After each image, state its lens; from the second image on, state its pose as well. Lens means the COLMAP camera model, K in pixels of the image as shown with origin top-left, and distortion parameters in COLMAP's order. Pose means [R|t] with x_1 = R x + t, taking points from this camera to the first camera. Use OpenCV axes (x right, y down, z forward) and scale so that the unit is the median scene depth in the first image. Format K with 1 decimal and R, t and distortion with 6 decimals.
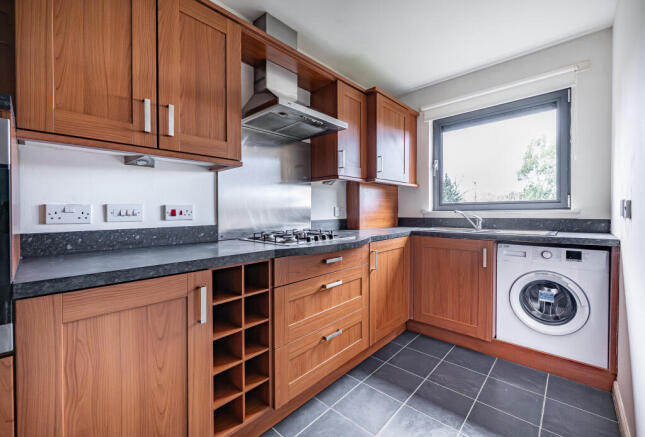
lens RADIAL K [[263.6, 0, 345.3], [0, 263.6, 209.9], [0, 0, 1]] dist [0.000562, 0.000038]
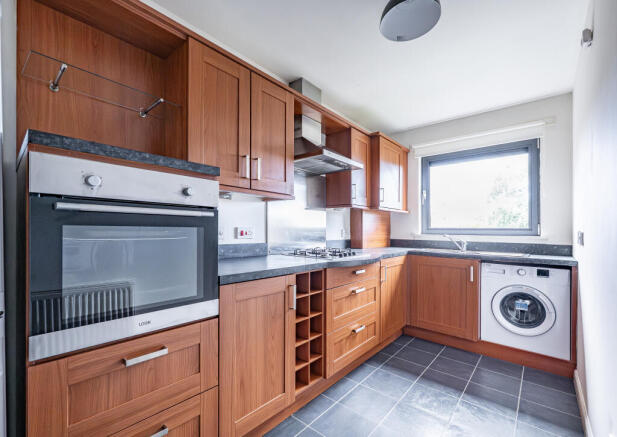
lens RADIAL K [[269.5, 0, 308.5], [0, 269.5, 218.5], [0, 0, 1]] dist [-0.000735, 0.000041]
pose [[0.999740, 0.022574, -0.003151, -0.248911], [-0.022670, 0.999127, -0.035086, -0.018278], [0.002356, 0.035148, 0.999379, -0.289723]]
